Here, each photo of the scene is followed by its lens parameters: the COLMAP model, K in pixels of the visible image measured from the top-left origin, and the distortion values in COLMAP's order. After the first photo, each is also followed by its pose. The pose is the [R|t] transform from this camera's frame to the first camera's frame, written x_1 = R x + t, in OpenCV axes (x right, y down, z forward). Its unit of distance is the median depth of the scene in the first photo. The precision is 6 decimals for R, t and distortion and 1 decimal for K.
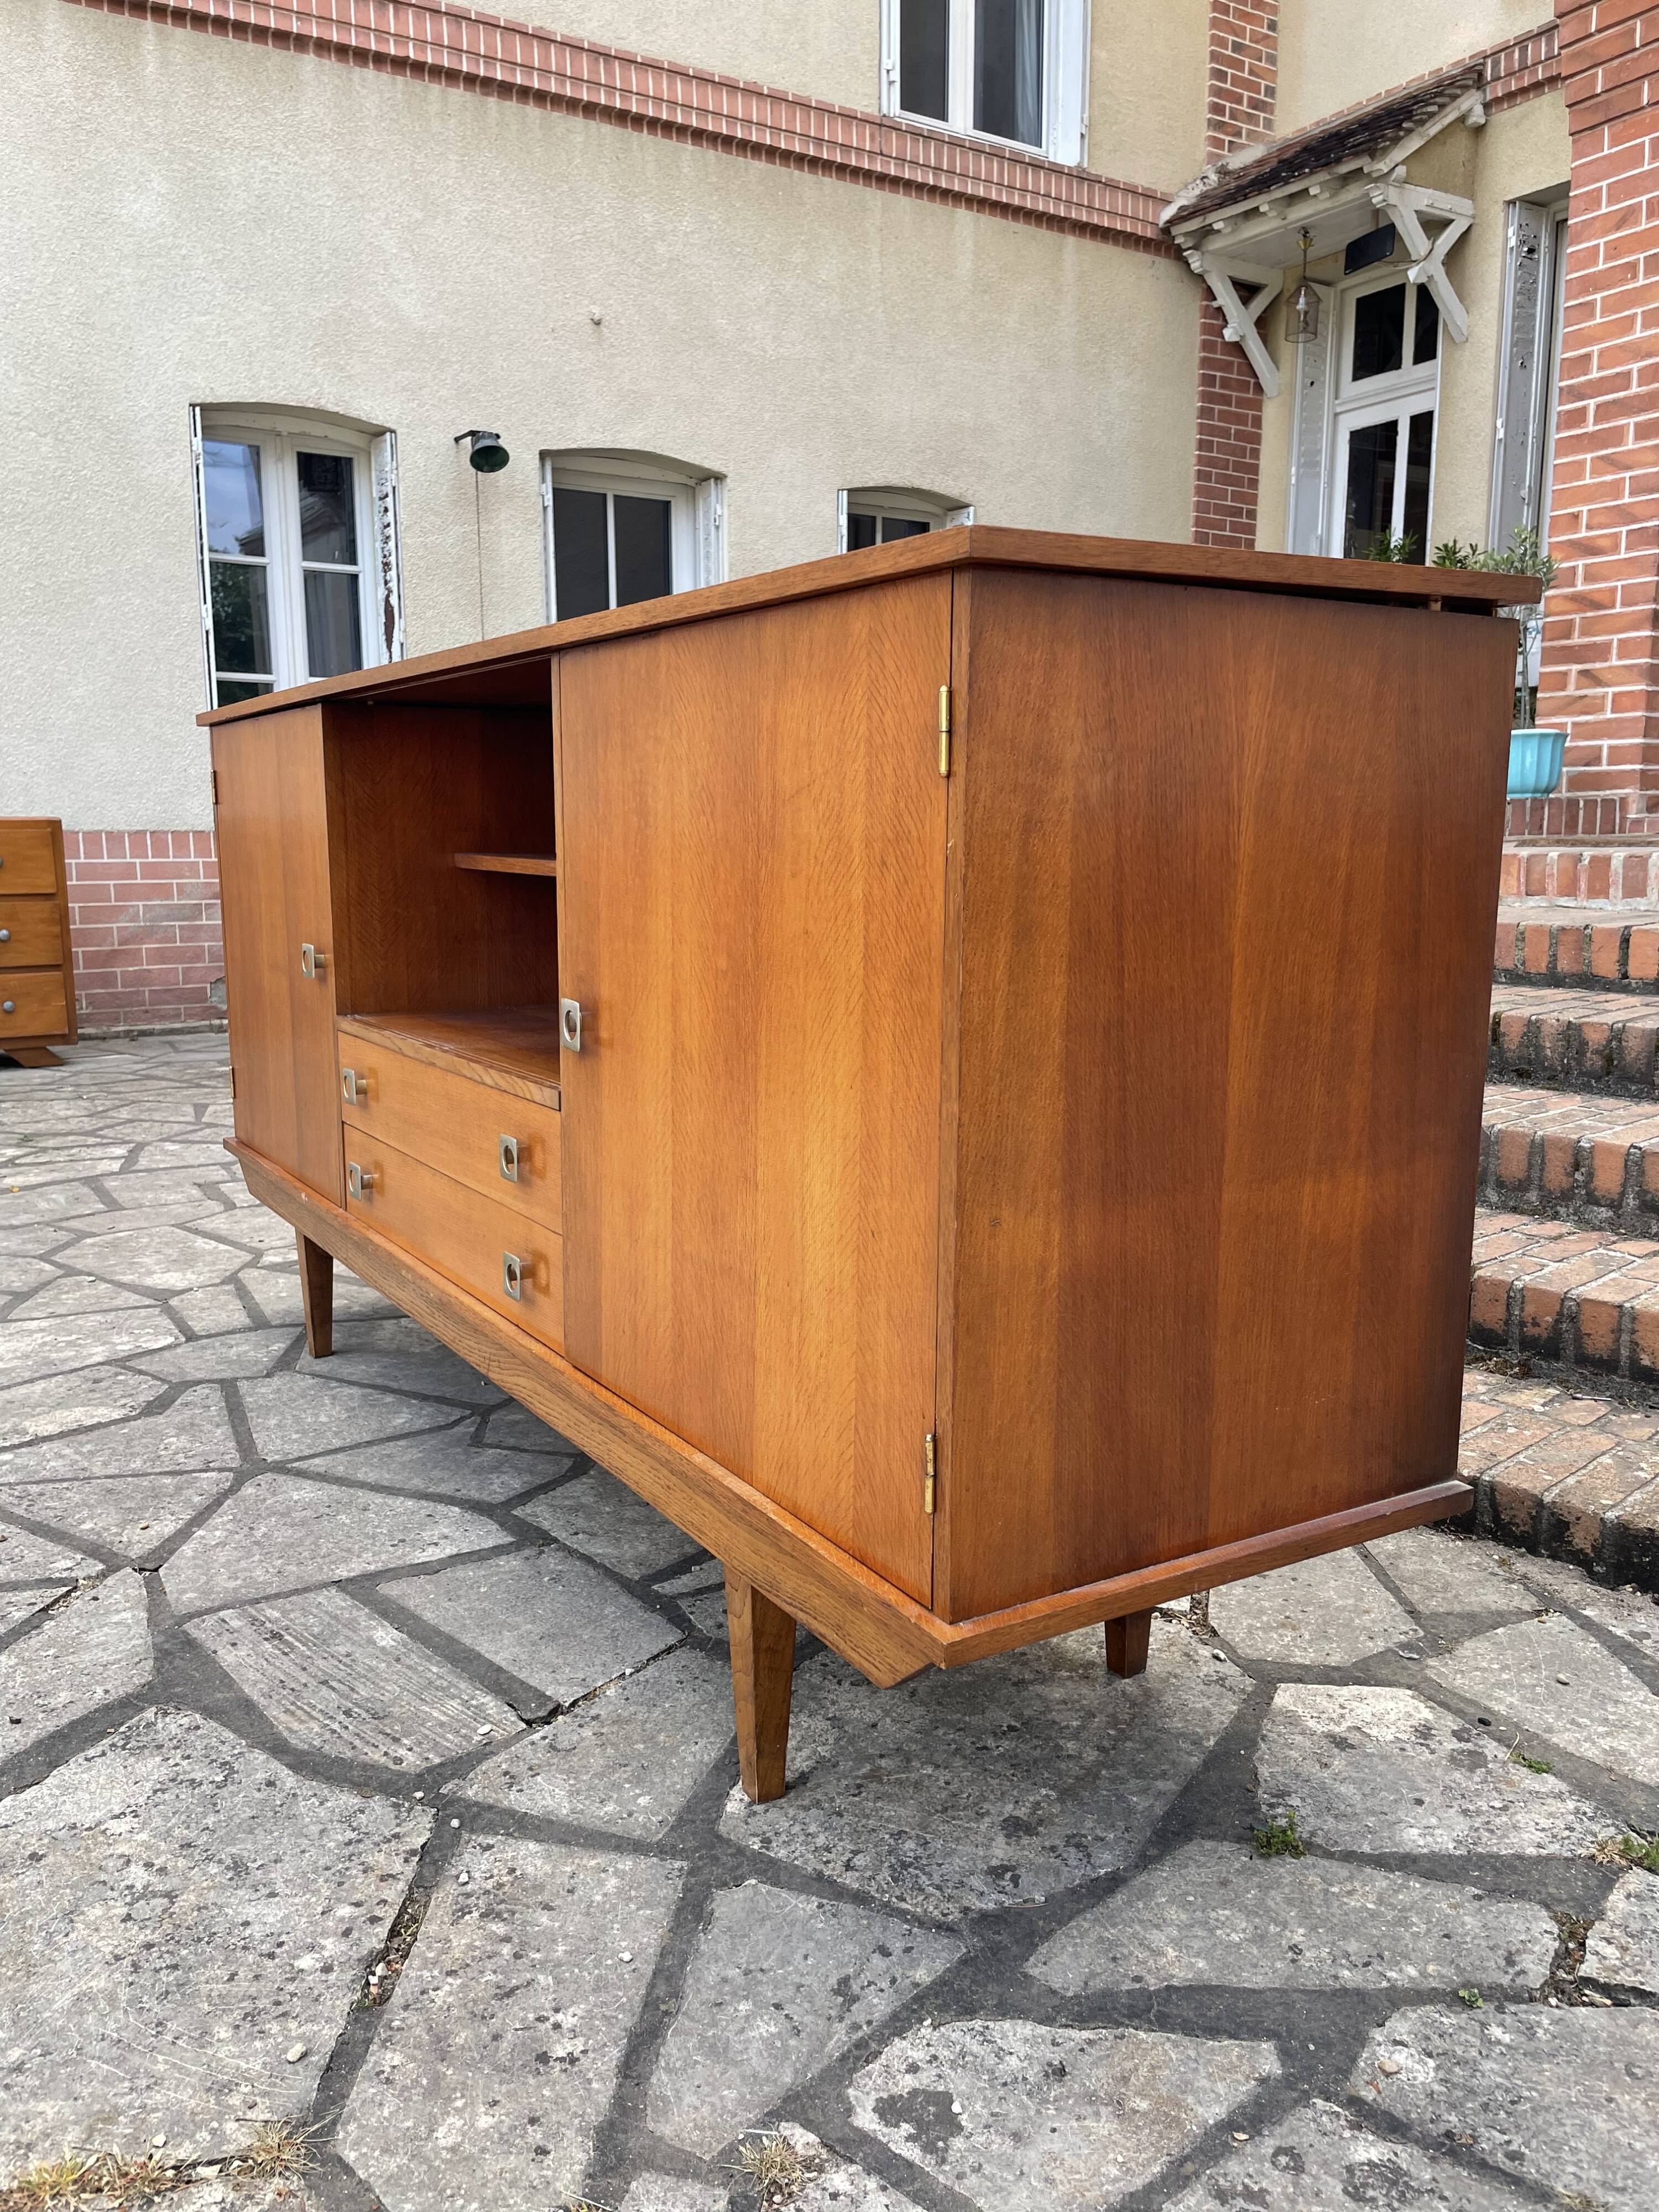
lens RADIAL K [[1672.4, 0, 812.2], [0, 1672.4, 1099.8], [0, 0, 1]] dist [0.089230, -0.119719]
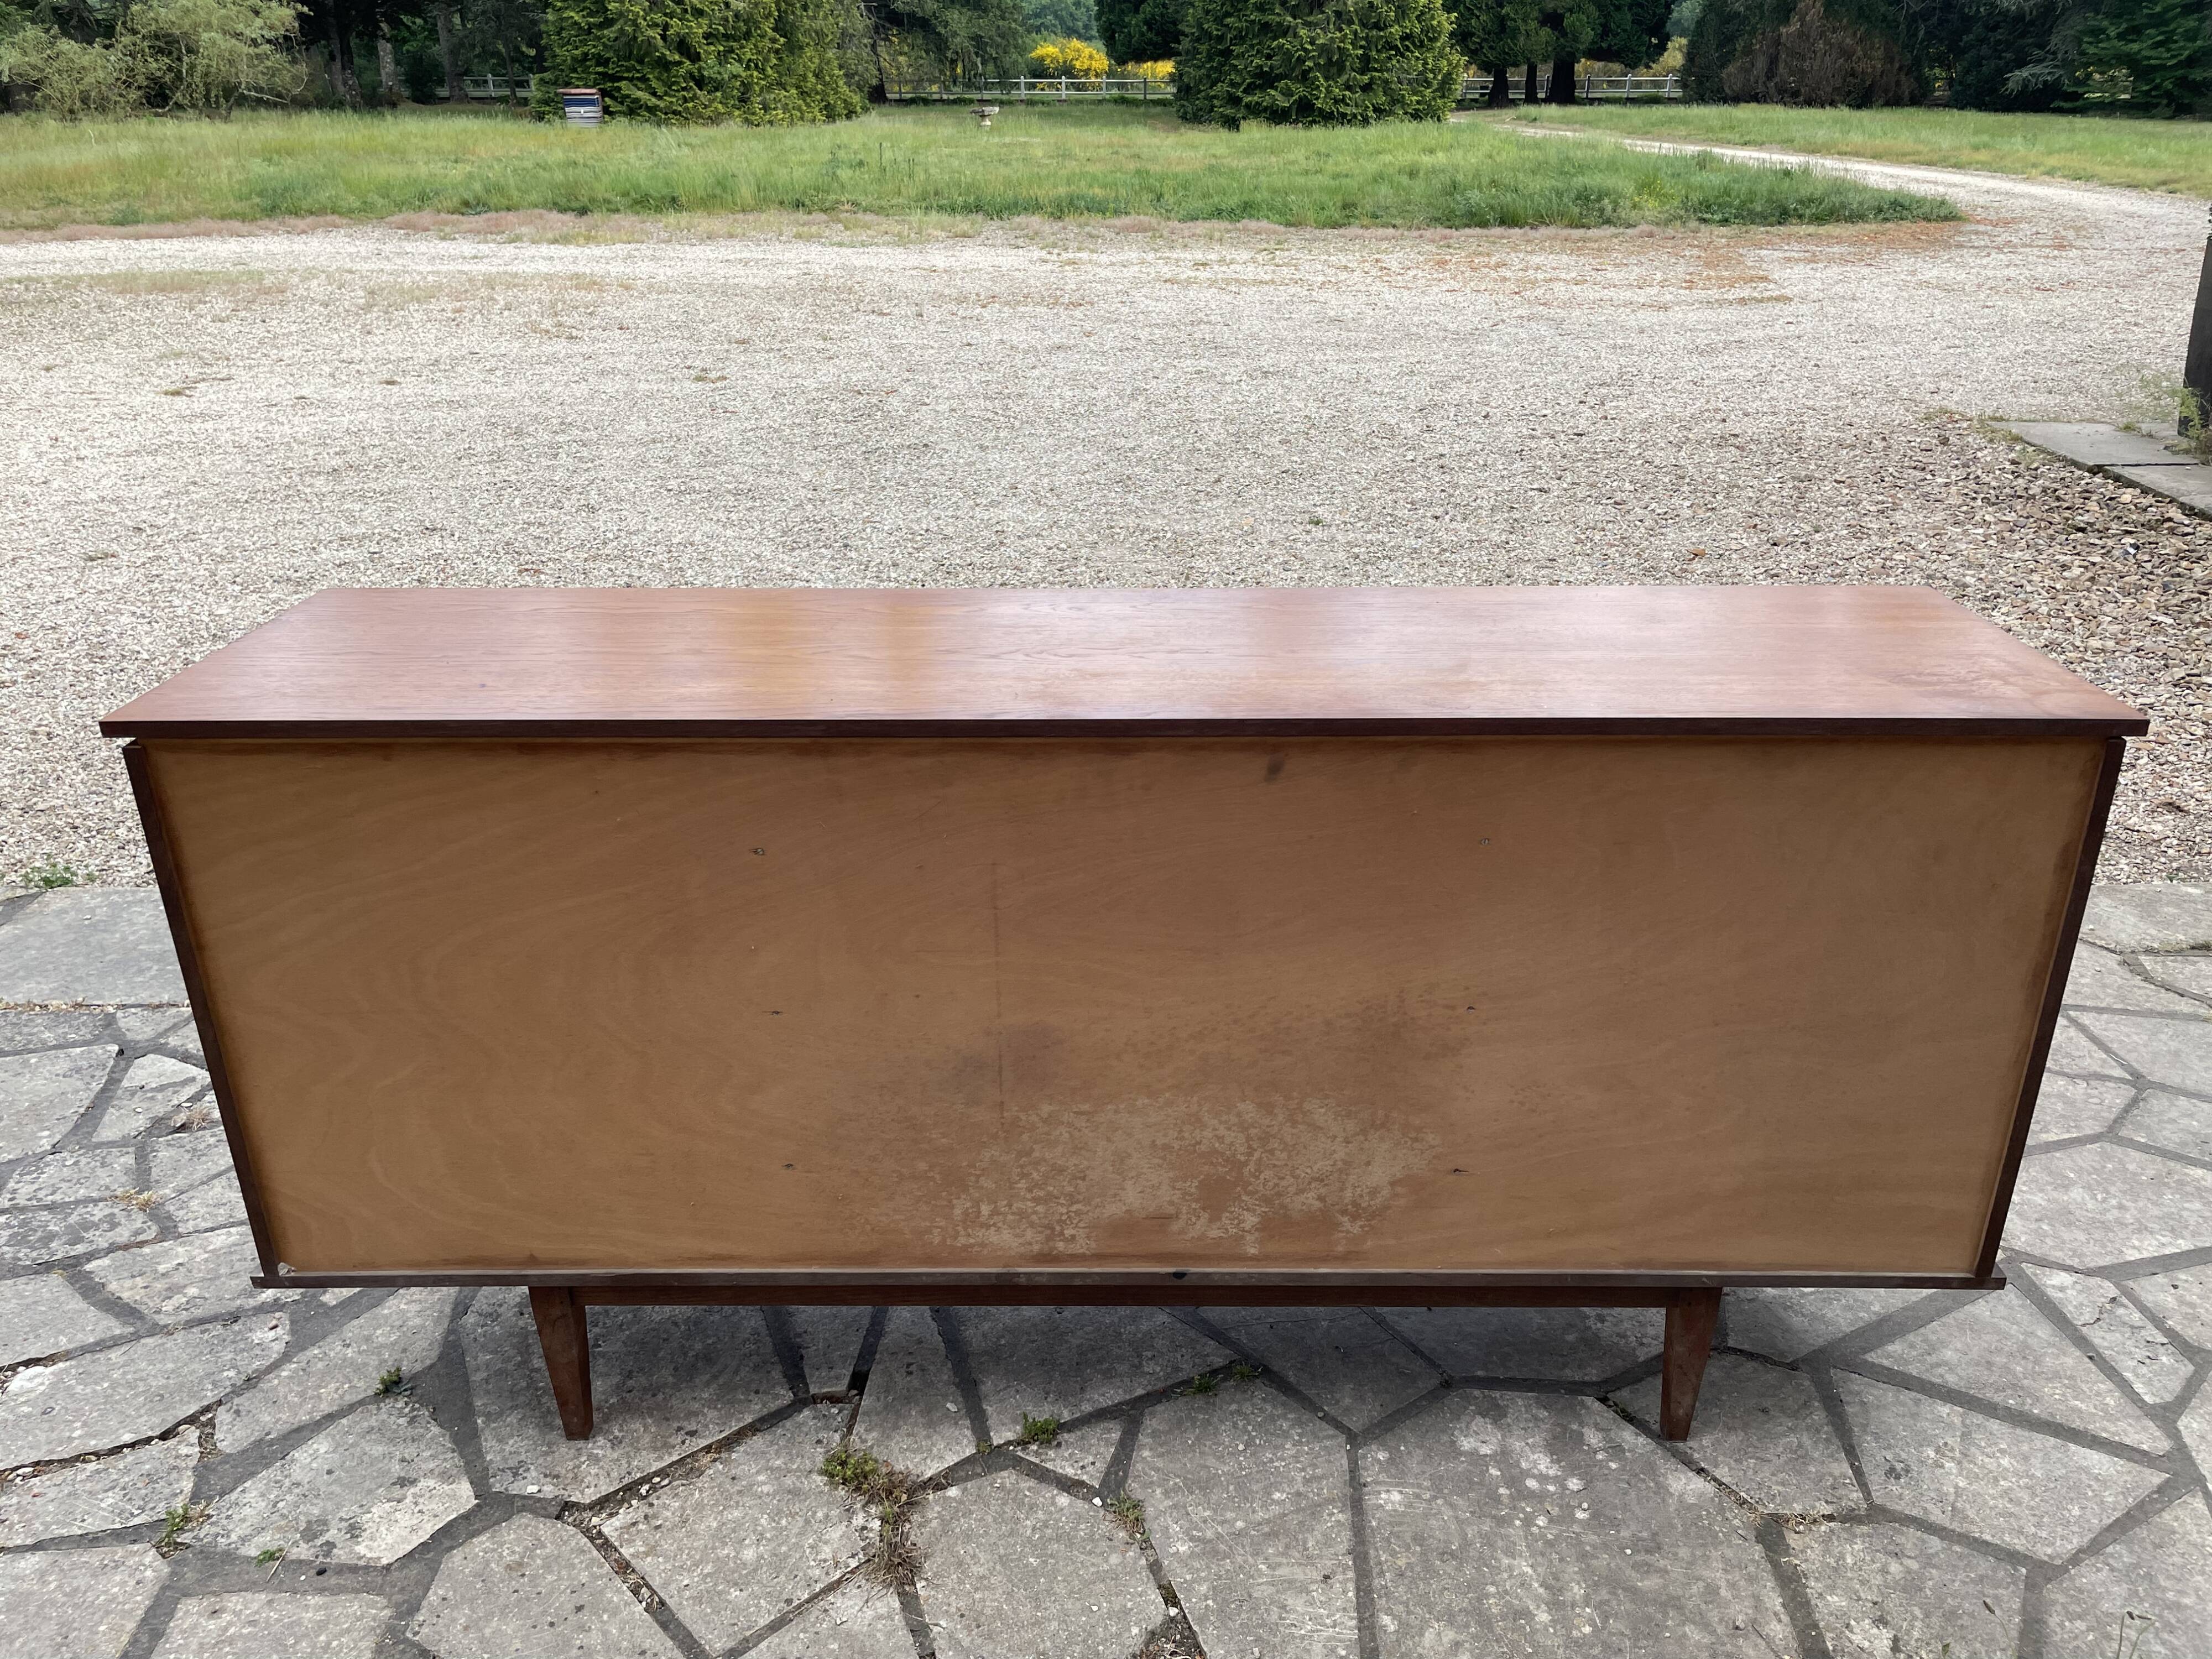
lens RADIAL K [[1667.2, 0, 1126.8], [0, 1667.2, 829.7], [0, 0, 1]] dist [0.091767, -0.119424]
pose [[-0.524660, 0.345300, -0.778139, 0.669154], [-0.134881, 0.868784, 0.476467, -0.612229], [0.840559, 0.354940, -0.409241, 1.402628]]
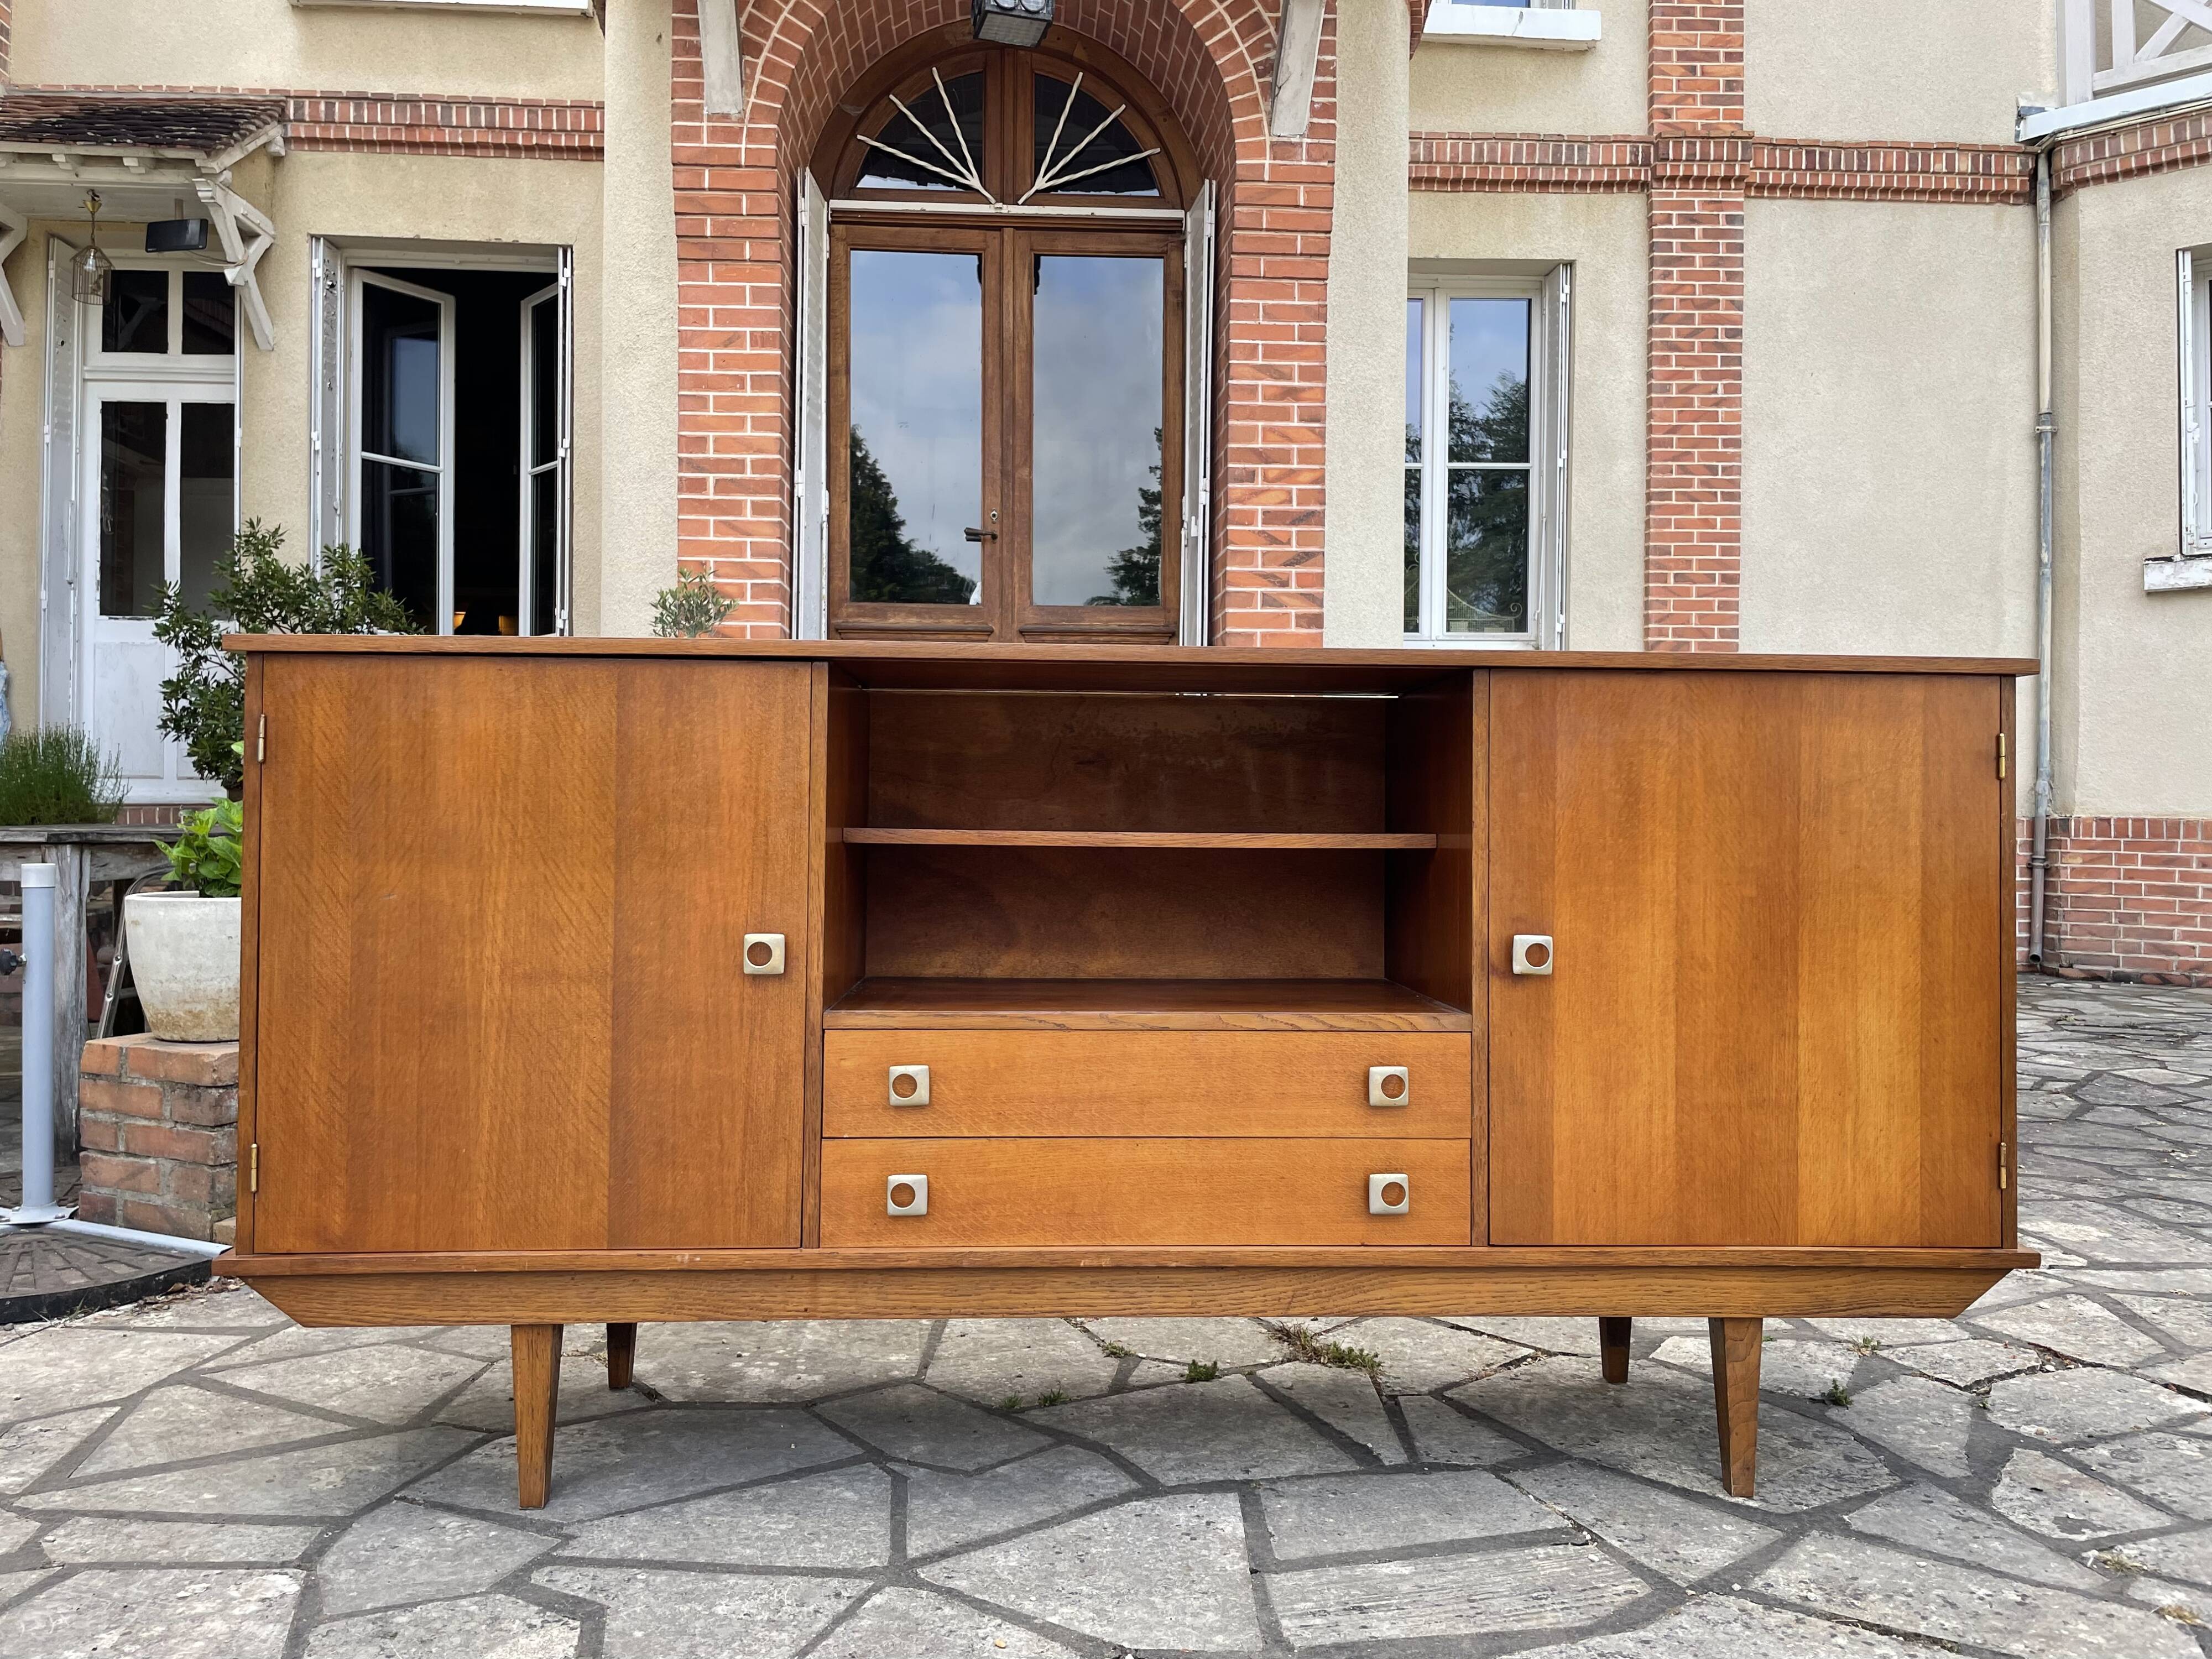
lens RADIAL K [[1672.4, 0, 1111.5], [0, 1672.4, 807.8], [0, 0, 1]] dist [0.089230, -0.119719]
pose [[0.477117, 0.014631, 0.878718, -1.064899], [0.133774, 0.987001, -0.089069, -0.063041], [-0.868599, 0.160046, 0.468958, 0.497165]]
